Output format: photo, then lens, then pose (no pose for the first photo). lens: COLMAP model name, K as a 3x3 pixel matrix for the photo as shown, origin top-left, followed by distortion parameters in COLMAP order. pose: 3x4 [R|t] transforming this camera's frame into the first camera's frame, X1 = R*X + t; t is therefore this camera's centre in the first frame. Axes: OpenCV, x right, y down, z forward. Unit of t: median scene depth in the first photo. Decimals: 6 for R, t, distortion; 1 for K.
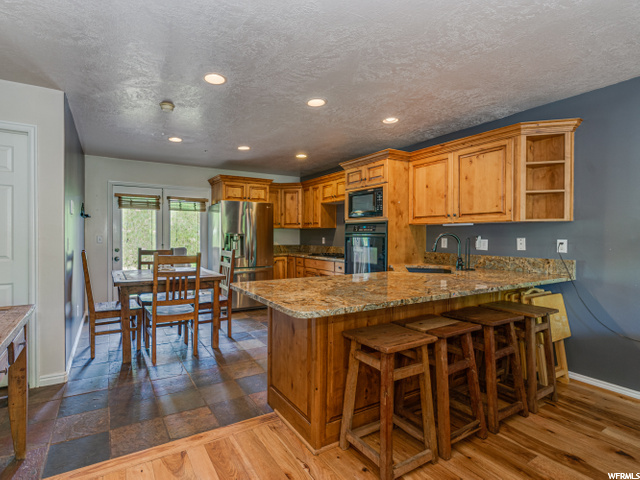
lens RADIAL K [[342.2, 0, 324.0], [0, 342.2, 240.2], [0, 0, 1]] dist [-0.003561, 0.002833]
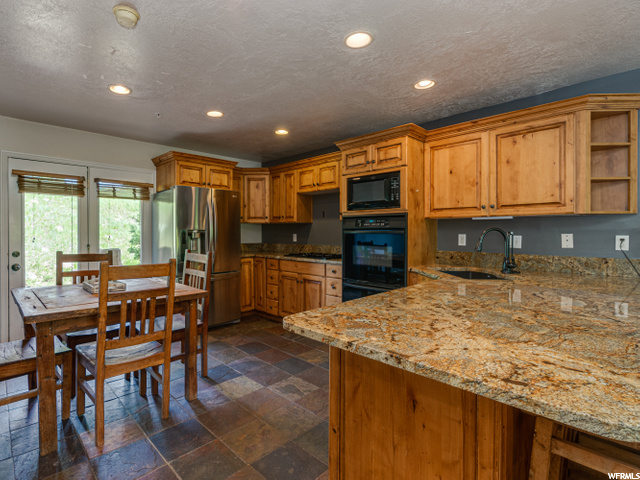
lens RADIAL K [[342.2, 0, 316.1], [0, 342.2, 234.2], [0, 0, 1]] dist [-0.003561, 0.002833]
pose [[0.979519, -0.004302, 0.201304, -0.189573], [0.005786, 0.999960, -0.006782, -0.002987], [-0.201267, 0.007808, 0.979505, 0.259682]]
